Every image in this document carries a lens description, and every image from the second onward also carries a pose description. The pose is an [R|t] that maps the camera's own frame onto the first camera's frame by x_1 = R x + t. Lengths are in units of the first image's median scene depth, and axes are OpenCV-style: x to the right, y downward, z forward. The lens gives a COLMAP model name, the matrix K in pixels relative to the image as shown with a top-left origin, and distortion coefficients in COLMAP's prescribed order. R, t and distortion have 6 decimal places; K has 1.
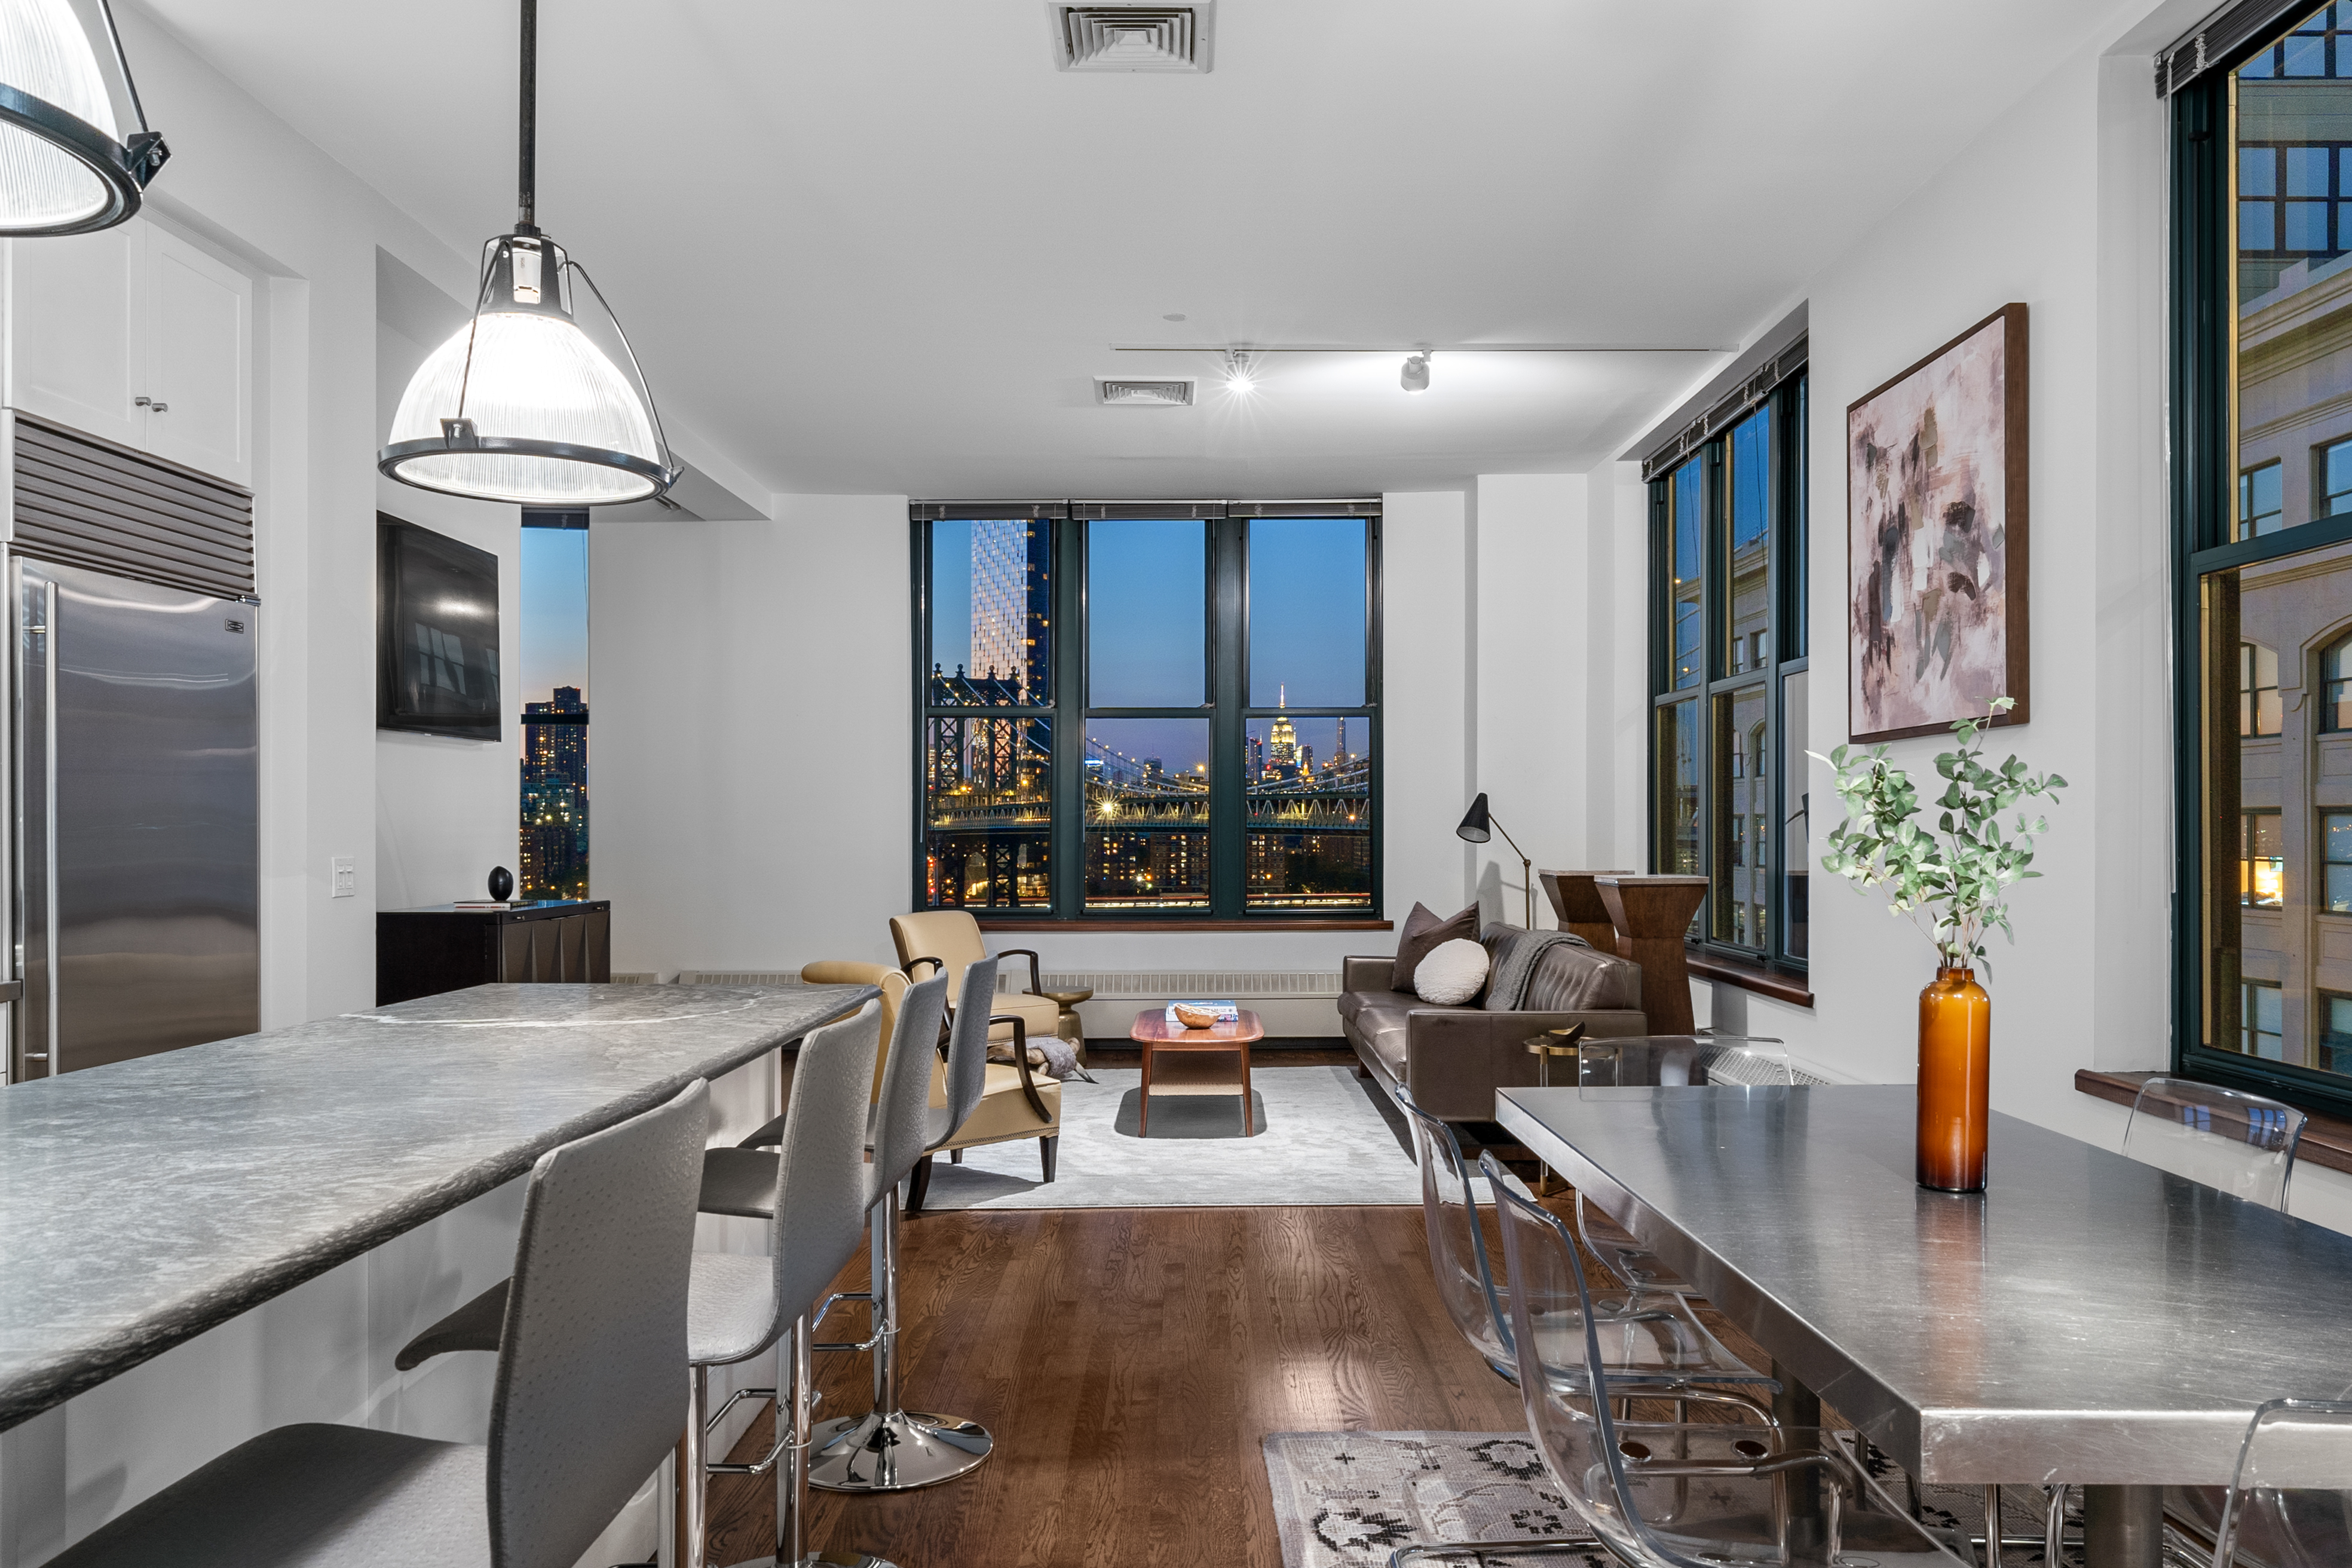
lens RADIAL K [[1823.8, 0, 1176.3], [0, 1823.8, 786.0], [0, 0, 1]] dist [-0.065501, -0.001551]
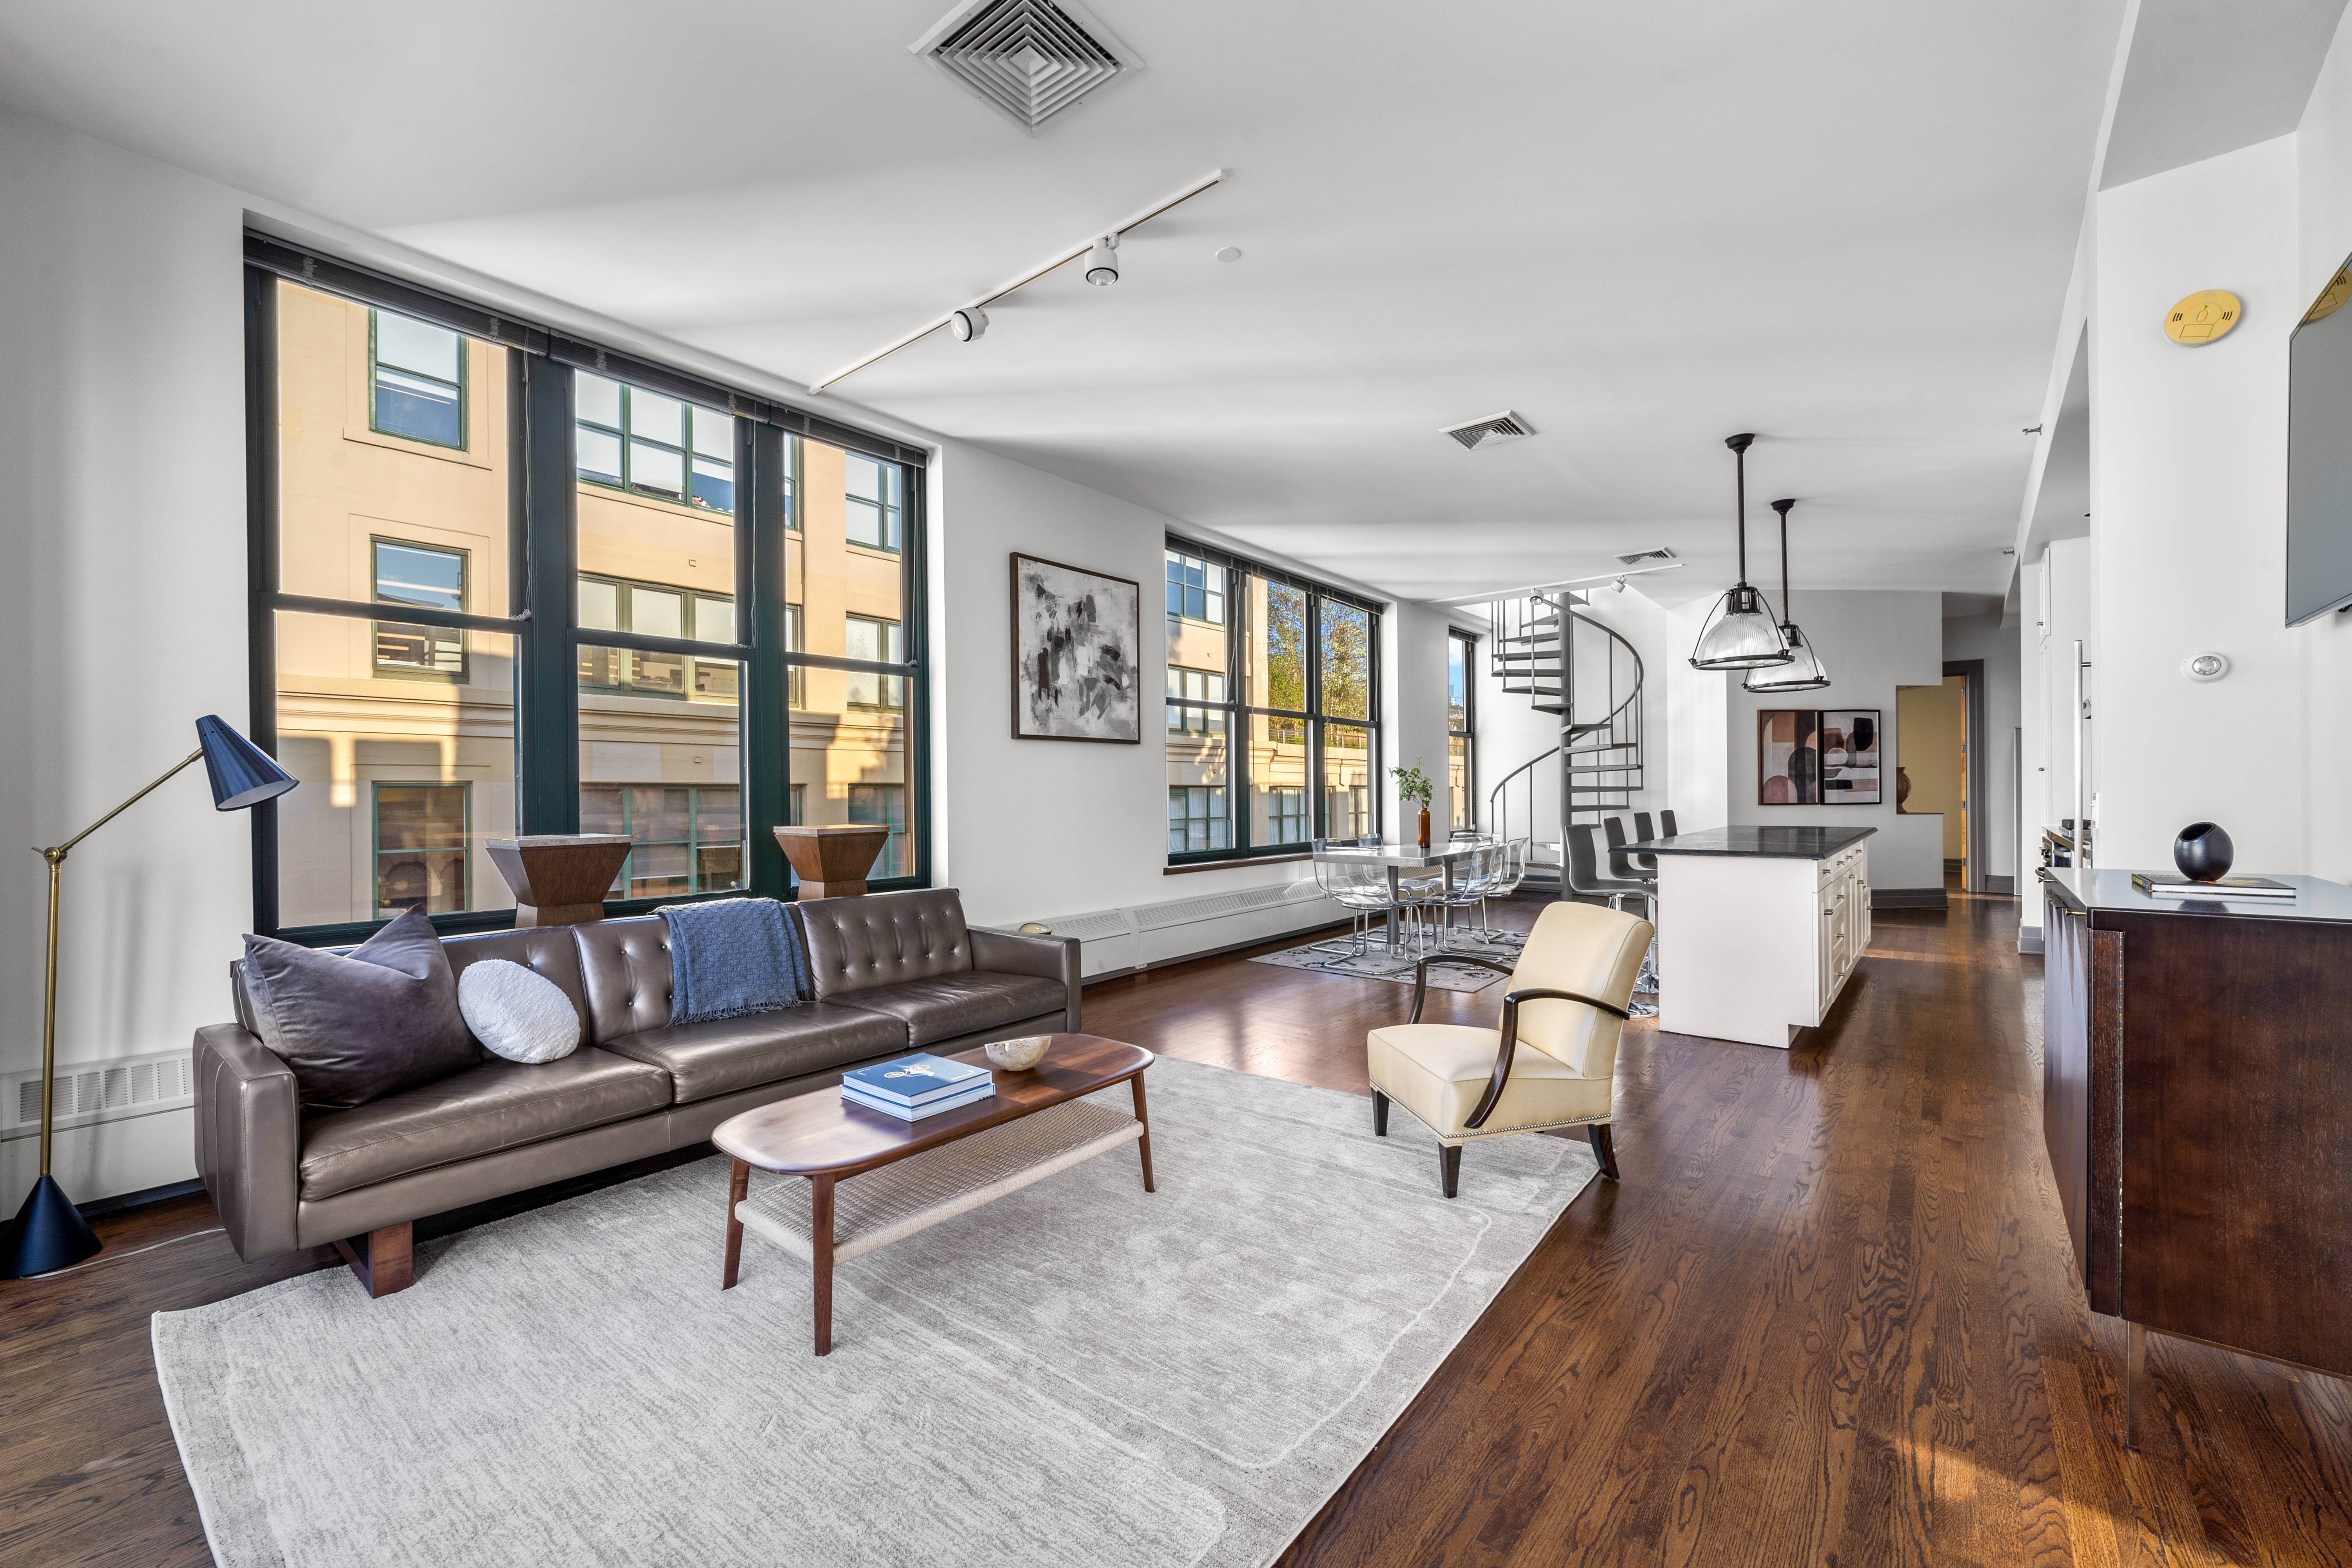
lens RADIAL K [[940.4, 0, 1176.9], [0, 940.4, 791.9], [0, 0, 1]] dist [-0.000118, -0.000006]
pose [[-0.784382, 0.009031, 0.620213, -0.353371], [-0.001365, 0.999866, -0.016285, 0.047154], [-0.620277, -0.013620, -0.784265, 1.711108]]
